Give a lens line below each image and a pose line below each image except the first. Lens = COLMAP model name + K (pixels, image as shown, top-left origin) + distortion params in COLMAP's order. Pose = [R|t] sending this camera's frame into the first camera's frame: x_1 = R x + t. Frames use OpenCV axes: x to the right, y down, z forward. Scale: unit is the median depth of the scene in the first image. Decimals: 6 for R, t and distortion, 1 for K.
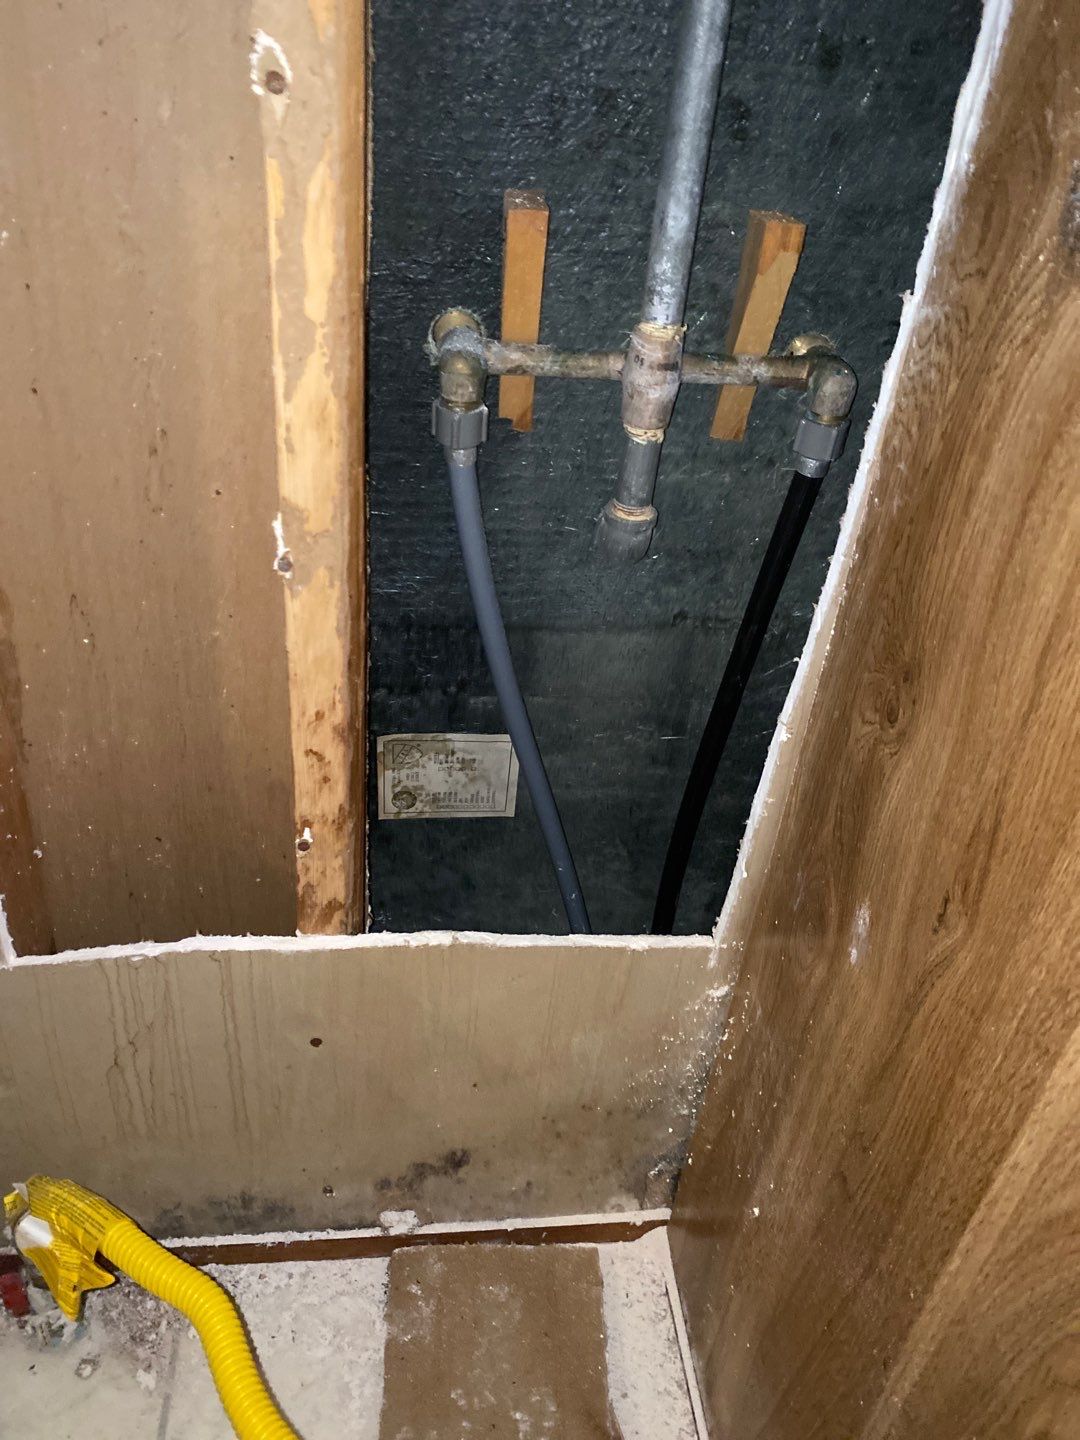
lens RADIAL K [[1098.8, 0, 543.6], [0, 1098.8, 711.1], [0, 0, 1]] dist [0.044326, -0.072763]
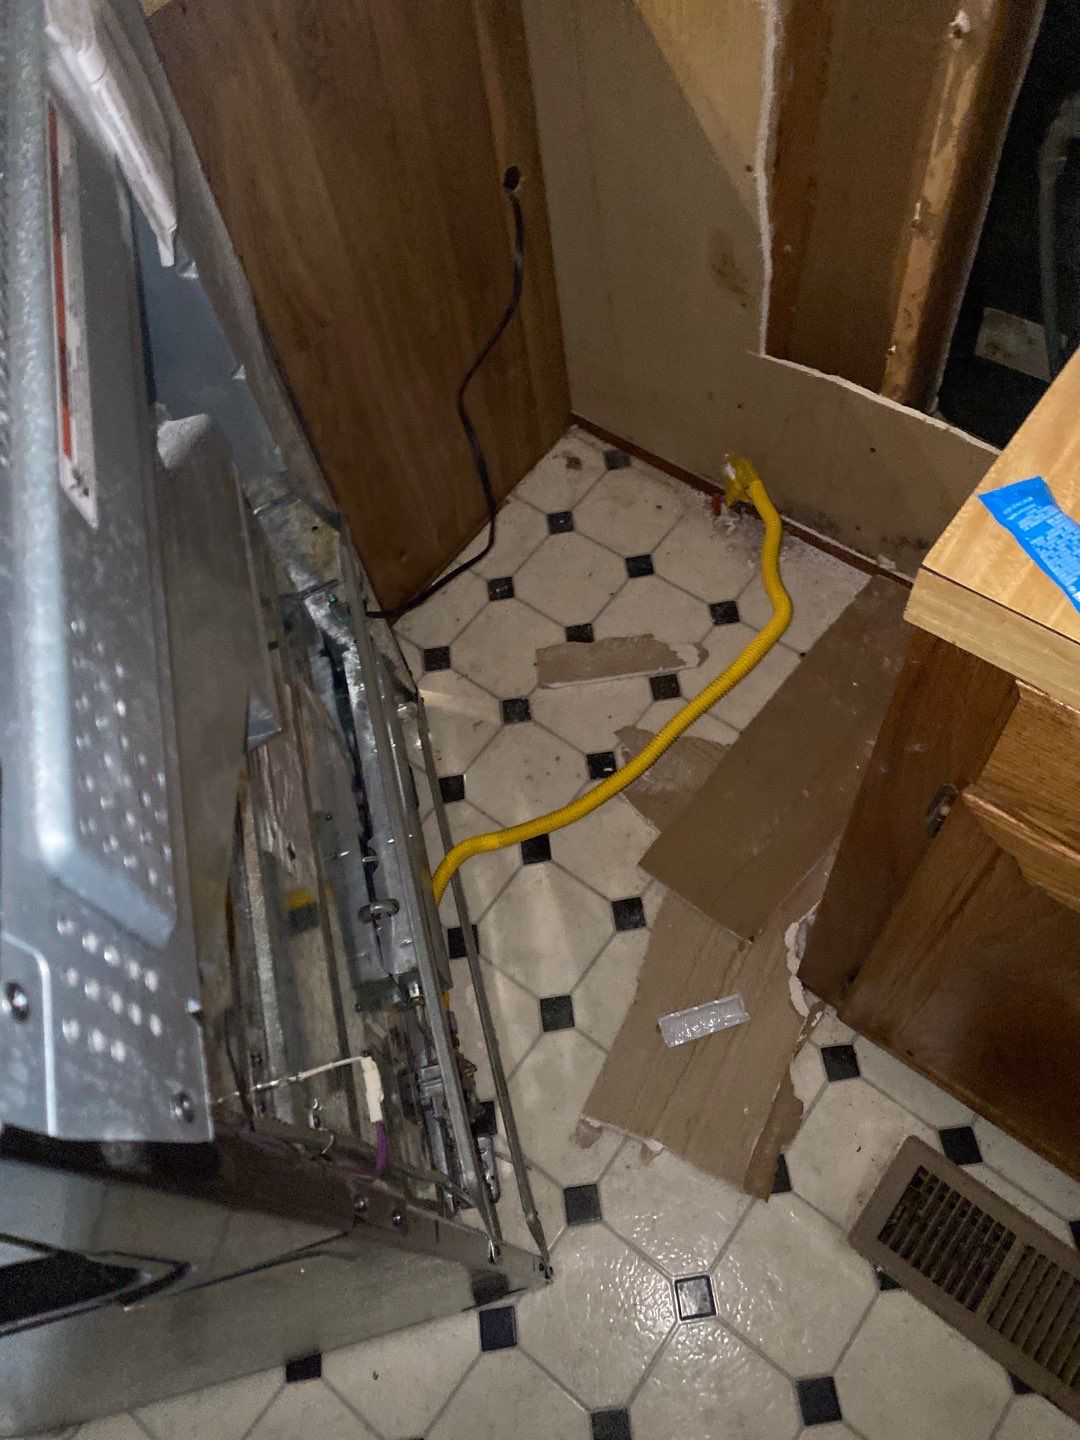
lens RADIAL K [[1098.9, 0, 544.3], [0, 1098.9, 692.5], [0, 0, 1]] dist [0.015735, -0.019340]
pose [[0.700113, 0.521760, -0.487451, 0.620198], [-0.239439, 0.814700, 0.528142, -0.274571], [0.672690, -0.253044, 0.695311, -0.968374]]
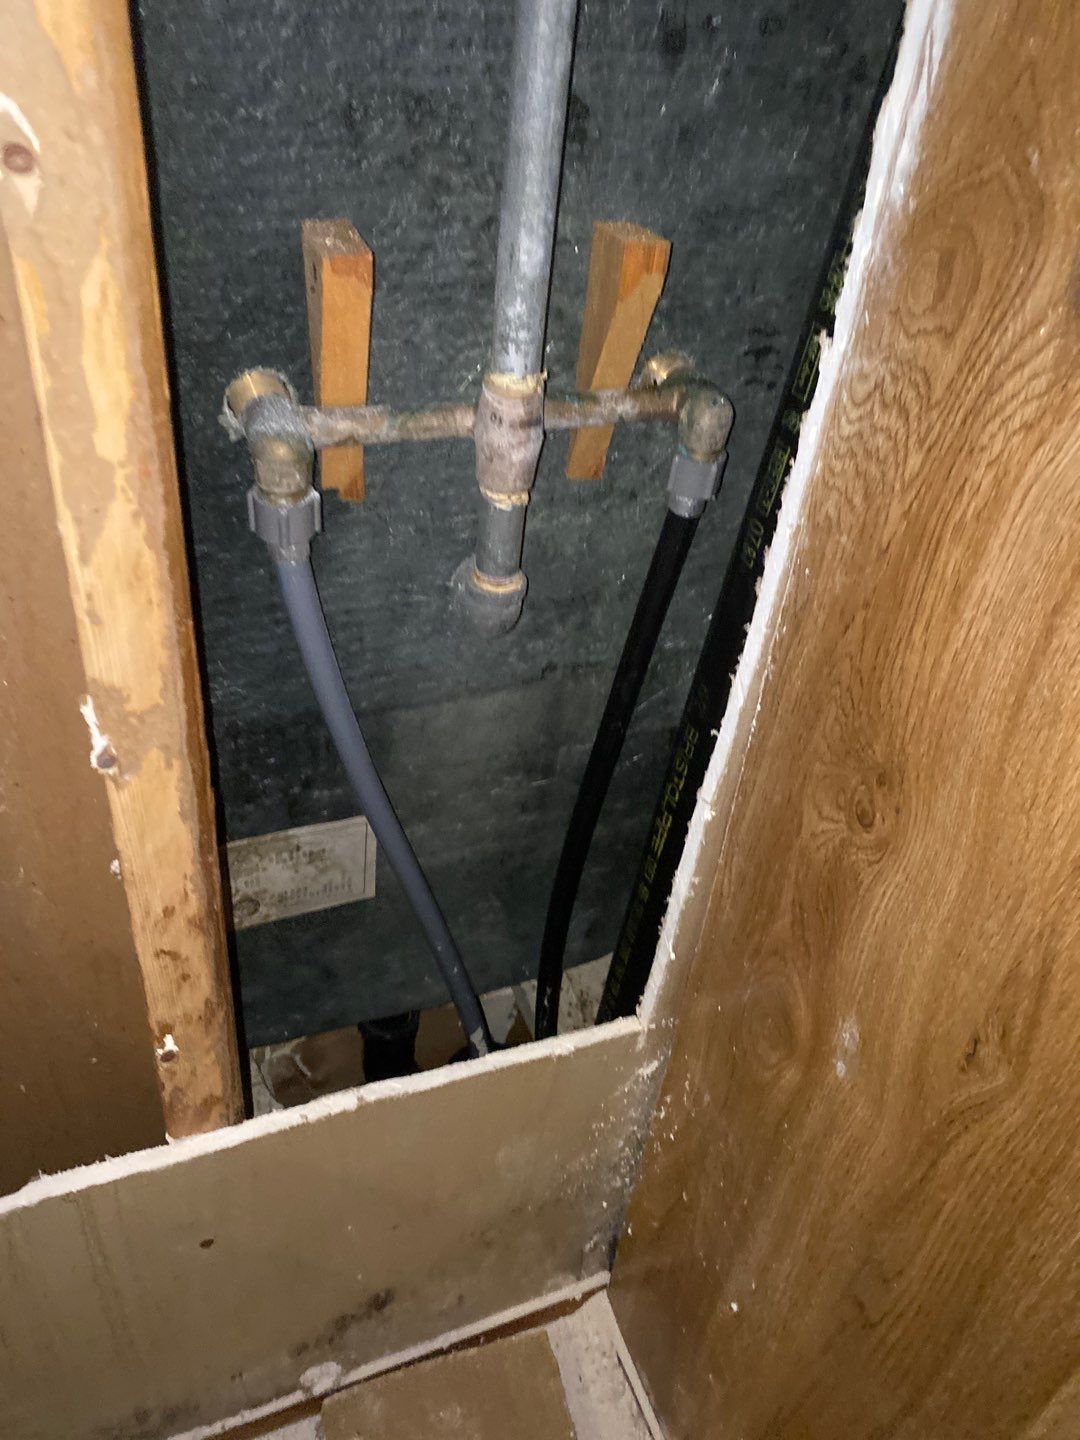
lens RADIAL K [[1109.4, 0, 544.6], [0, 1109.4, 686.3], [0, 0, 1]] dist [0.009026, -0.009213]
pose [[0.963736, -0.158467, 0.214713, -0.077099], [0.145739, 0.986554, 0.073973, -0.150199], [-0.223549, -0.039998, 0.973872, 0.146437]]
